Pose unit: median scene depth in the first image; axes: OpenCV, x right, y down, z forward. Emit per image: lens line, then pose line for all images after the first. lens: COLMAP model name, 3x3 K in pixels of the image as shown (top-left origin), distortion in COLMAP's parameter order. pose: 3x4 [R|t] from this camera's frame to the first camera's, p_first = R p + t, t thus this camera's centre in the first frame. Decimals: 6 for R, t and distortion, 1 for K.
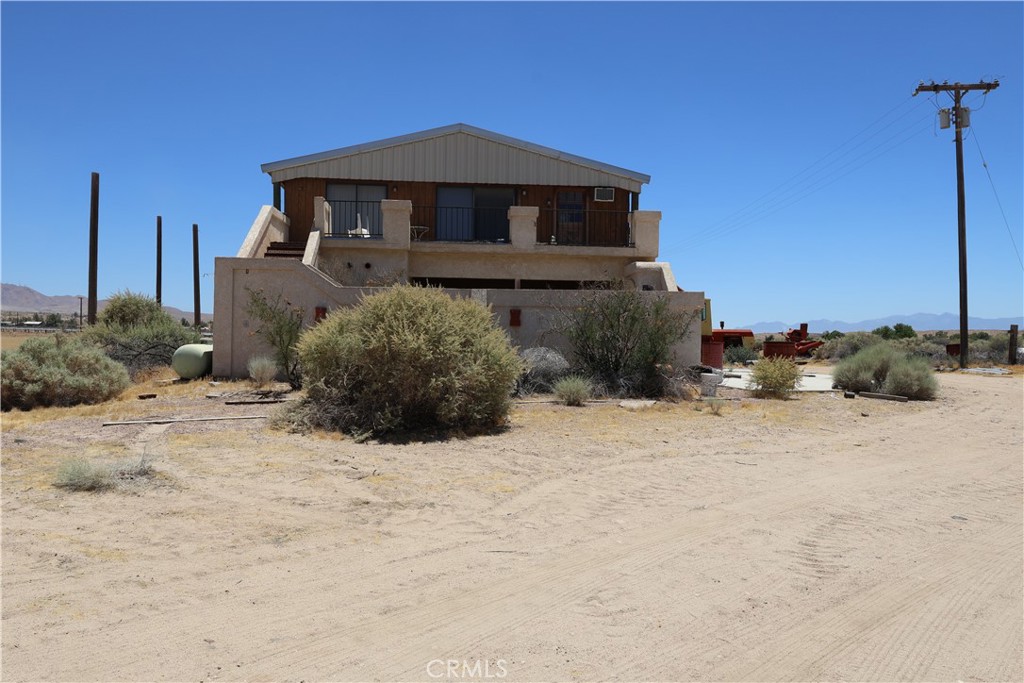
lens RADIAL K [[788.7, 0, 505.7], [0, 788.7, 344.7], [0, 0, 1]] dist [-0.000555, 0.001076]
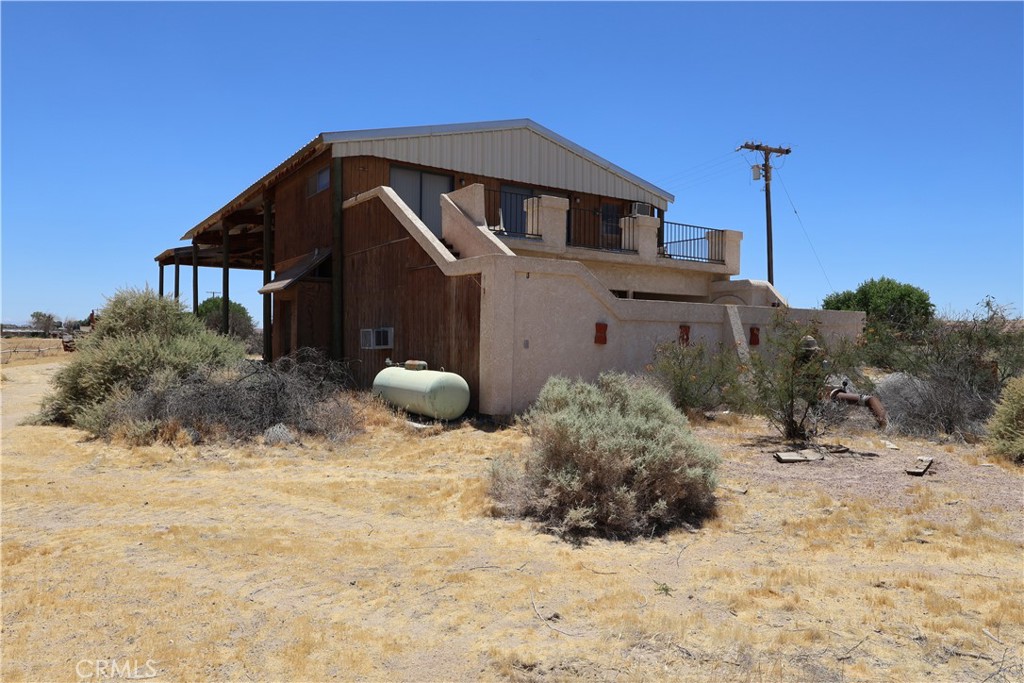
lens RADIAL K [[695.7, 0, 511.2], [0, 695.7, 335.8], [0, 0, 1]] dist [-0.027998, 0.000158]
pose [[0.872514, 0.000133, 0.488590, -0.466175], [0.003607, 0.999971, -0.006714, -0.021601], [-0.488576, 0.007621, 0.872488, 0.303188]]
